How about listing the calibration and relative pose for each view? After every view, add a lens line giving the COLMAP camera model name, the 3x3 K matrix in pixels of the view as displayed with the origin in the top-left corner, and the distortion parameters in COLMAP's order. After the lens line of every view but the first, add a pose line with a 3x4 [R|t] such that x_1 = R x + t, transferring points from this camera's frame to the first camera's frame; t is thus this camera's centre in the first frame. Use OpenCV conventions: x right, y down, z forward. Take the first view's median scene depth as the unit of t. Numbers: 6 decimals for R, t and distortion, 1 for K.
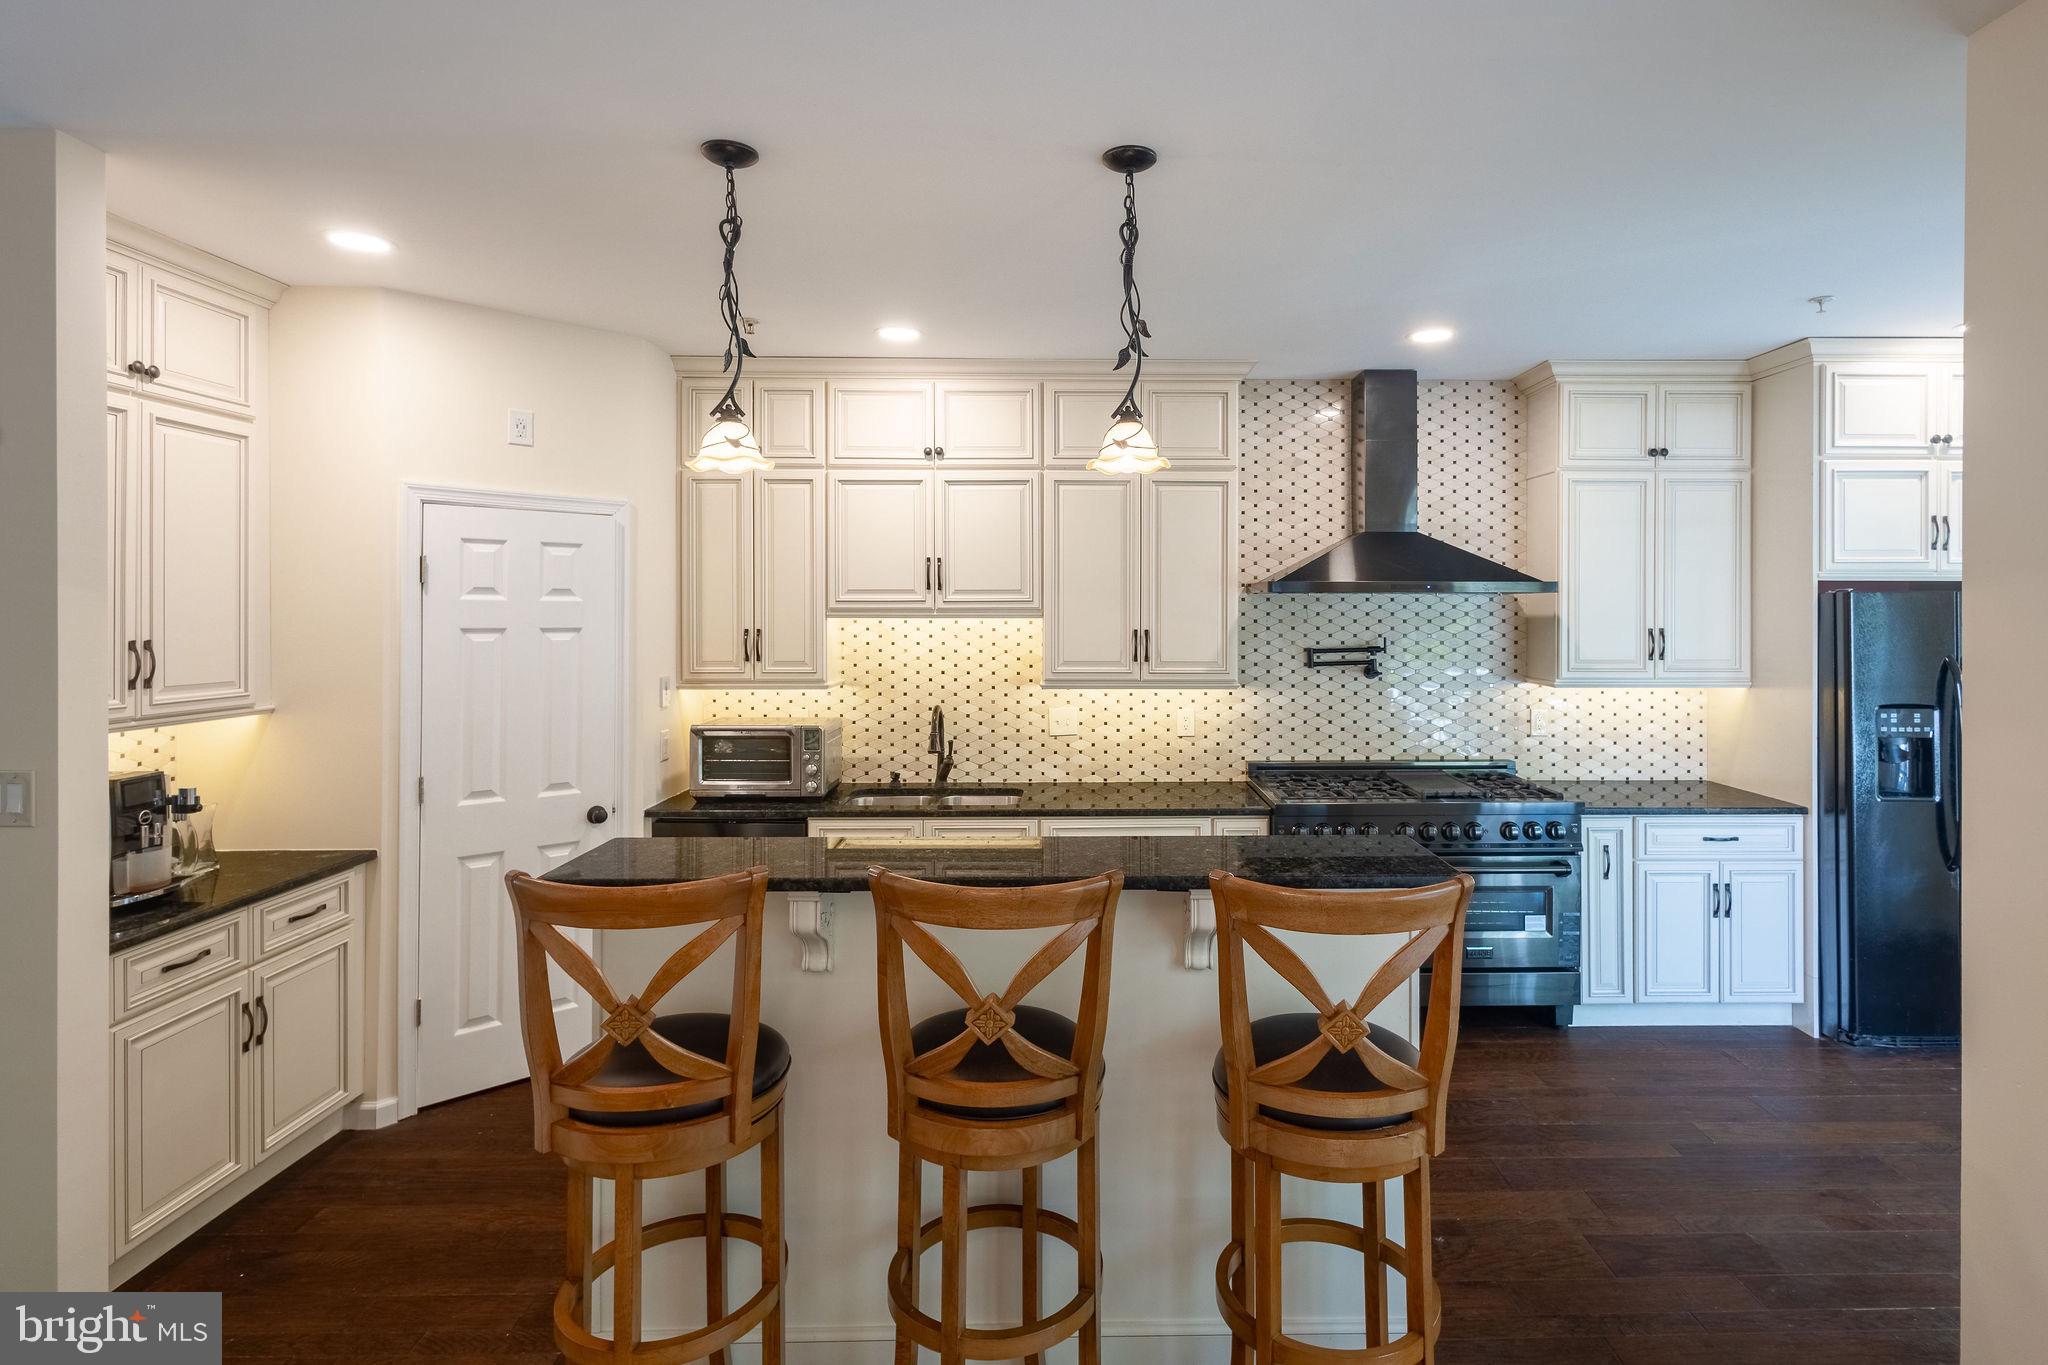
lens RADIAL K [[1022.2, 0, 1078.7], [0, 1022.2, 608.9], [0, 0, 1]] dist [0.003037, -0.000077]
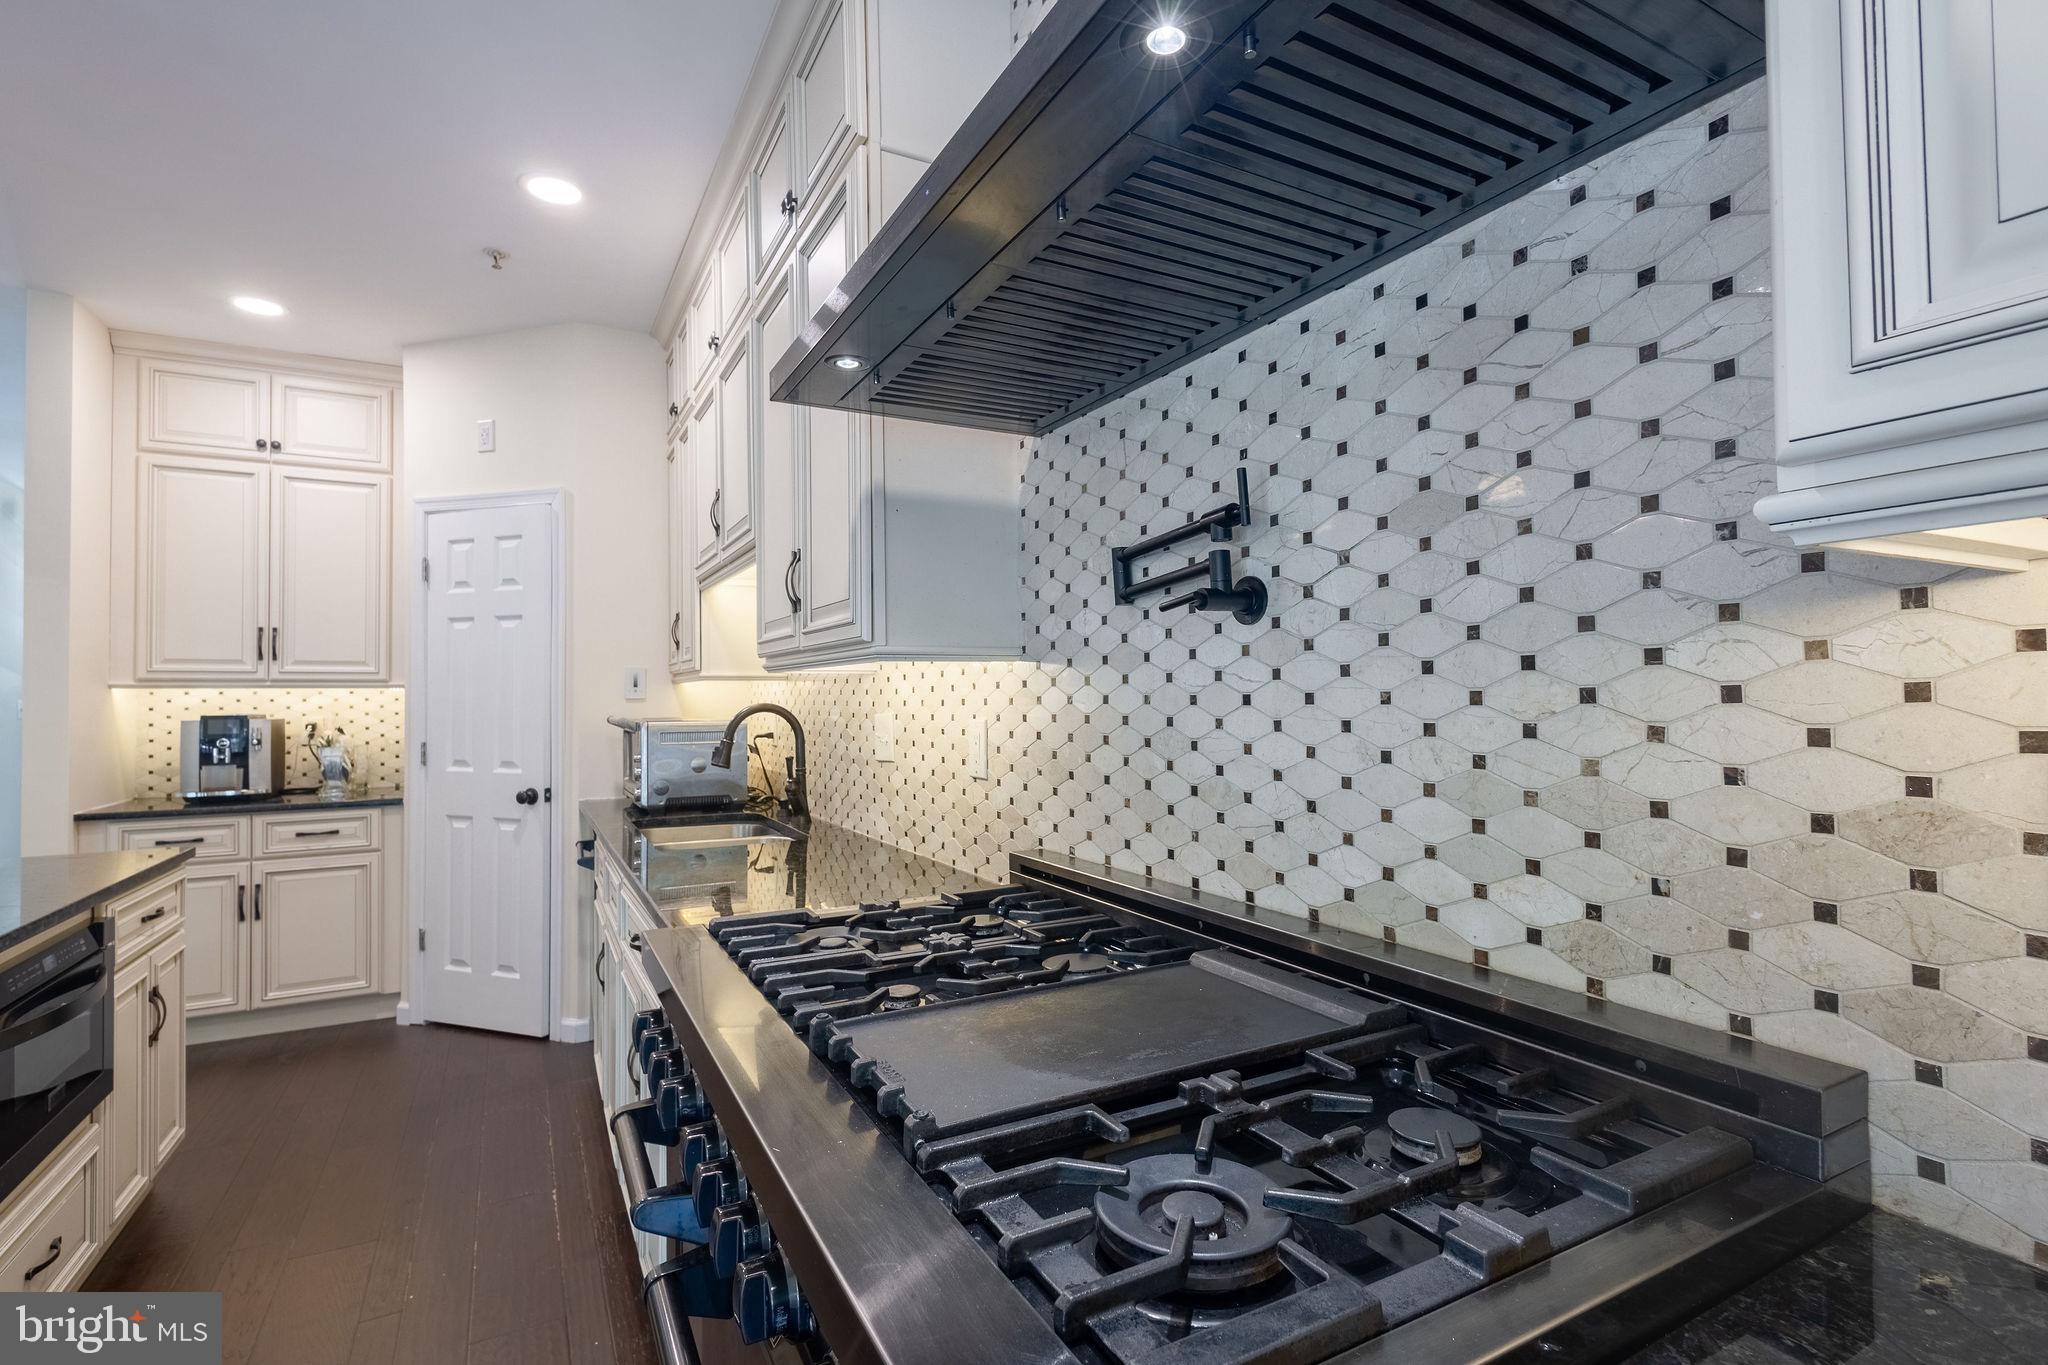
lens RADIAL K [[949.6, 0, 1018.6], [0, 949.6, 678.4], [0, 0, 1]] dist [0.009788, -0.005487]
pose [[0.461929, -0.023226, -0.886613, 0.530822], [0.010260, 0.999730, -0.020844, 0.095297], [0.886857, 0.000532, 0.462043, 0.877239]]
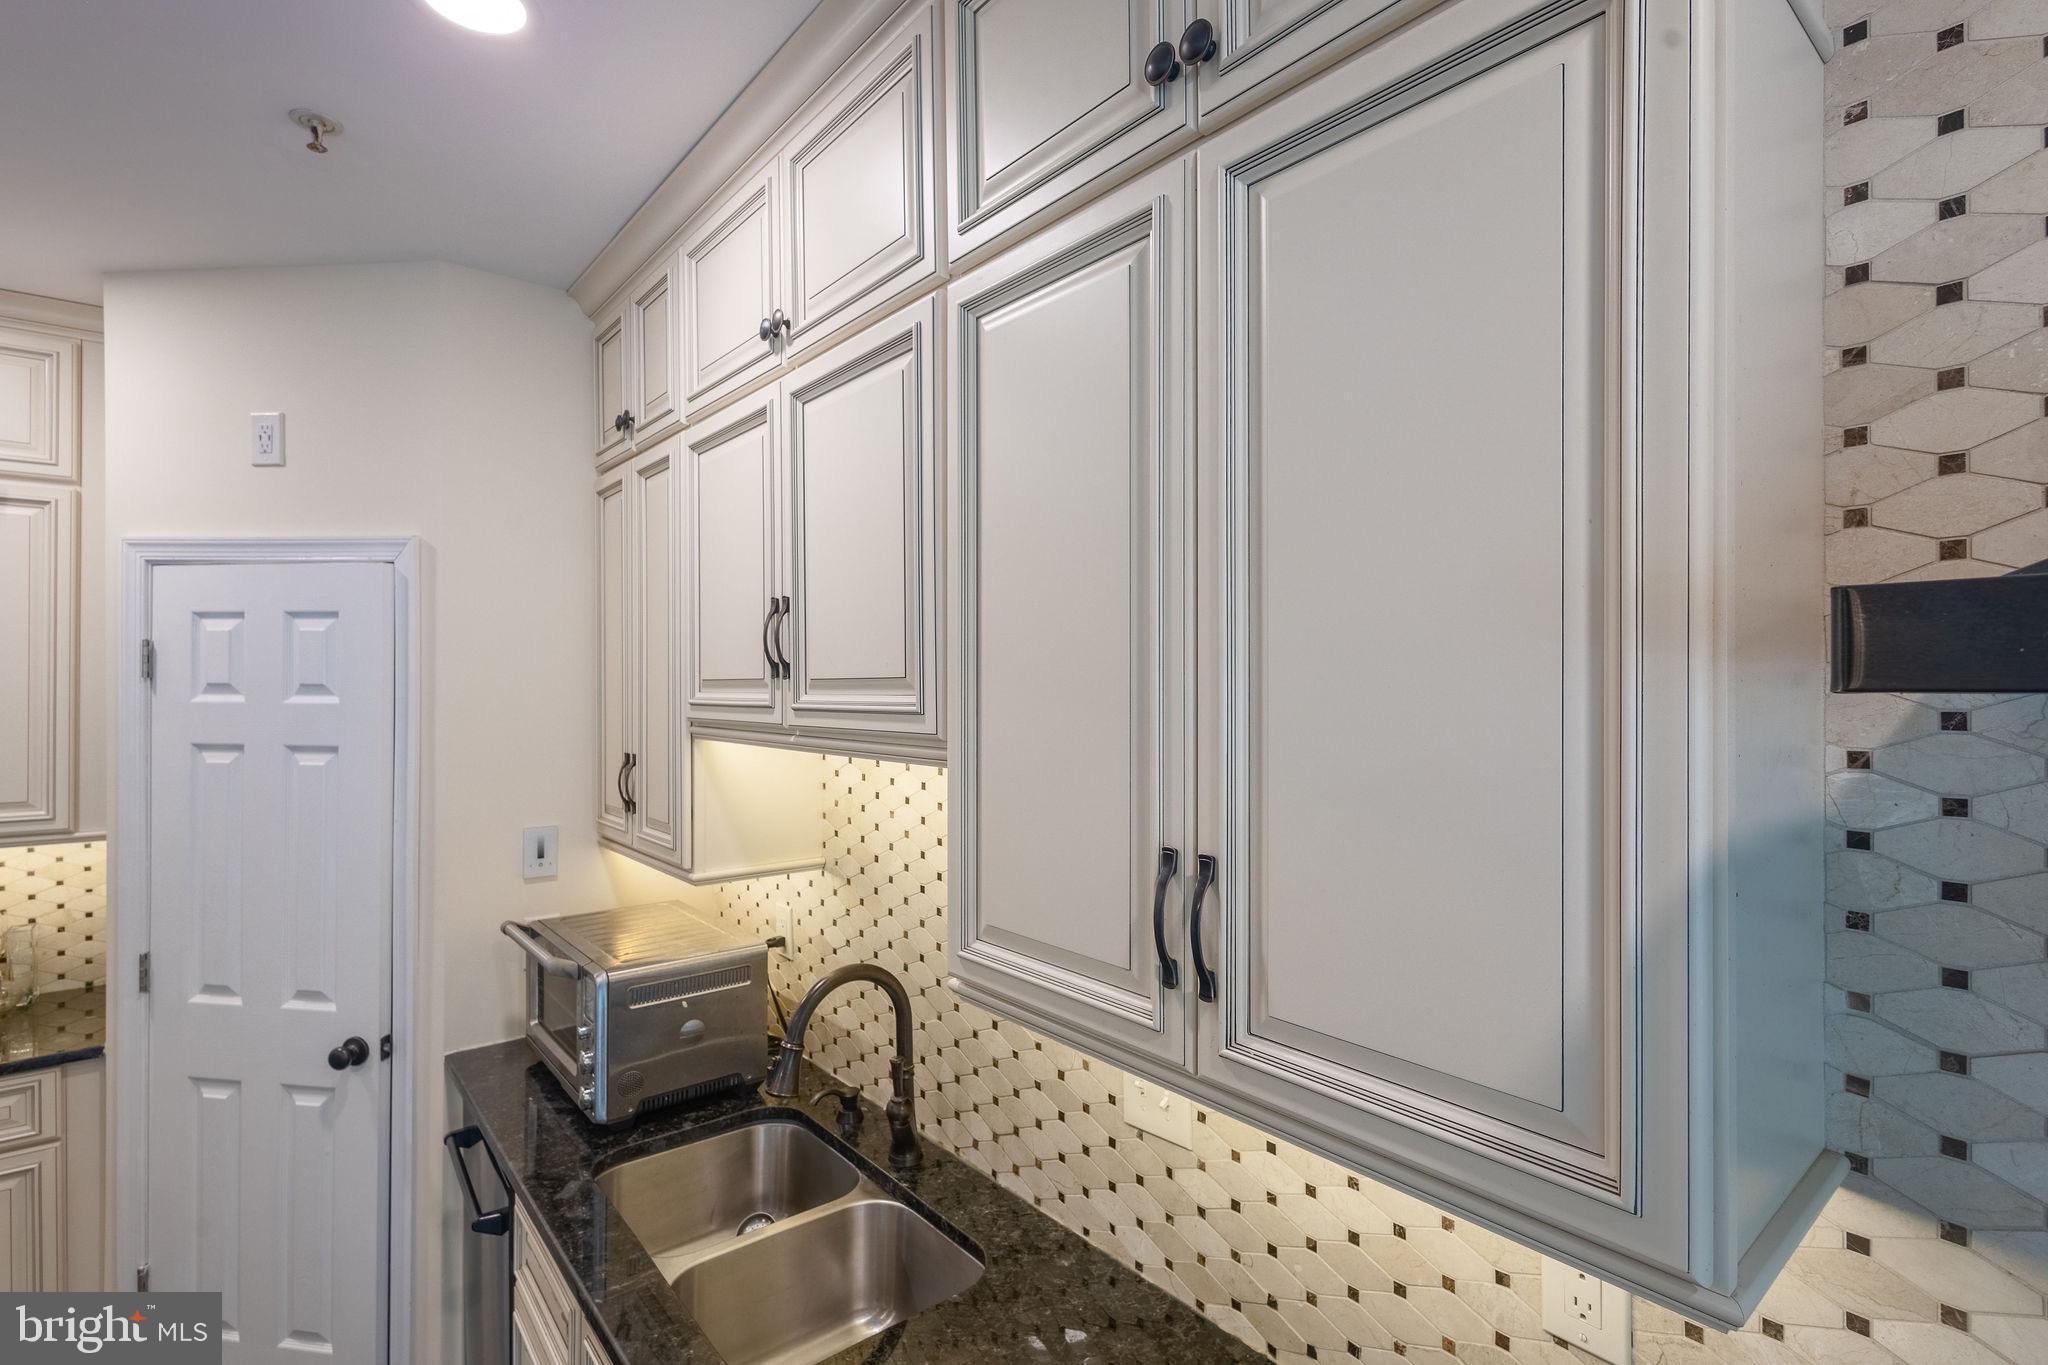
lens RADIAL K [[953.2, 0, 1024.0], [0, 953.2, 682.5], [0, 0, 1]] dist [0.015957, -0.009312]
pose [[0.631302, -0.002524, -0.775533, 0.201459], [0.000215, 0.999995, -0.003079, -0.016011], [0.775537, 0.001778, 0.631300, 0.837457]]
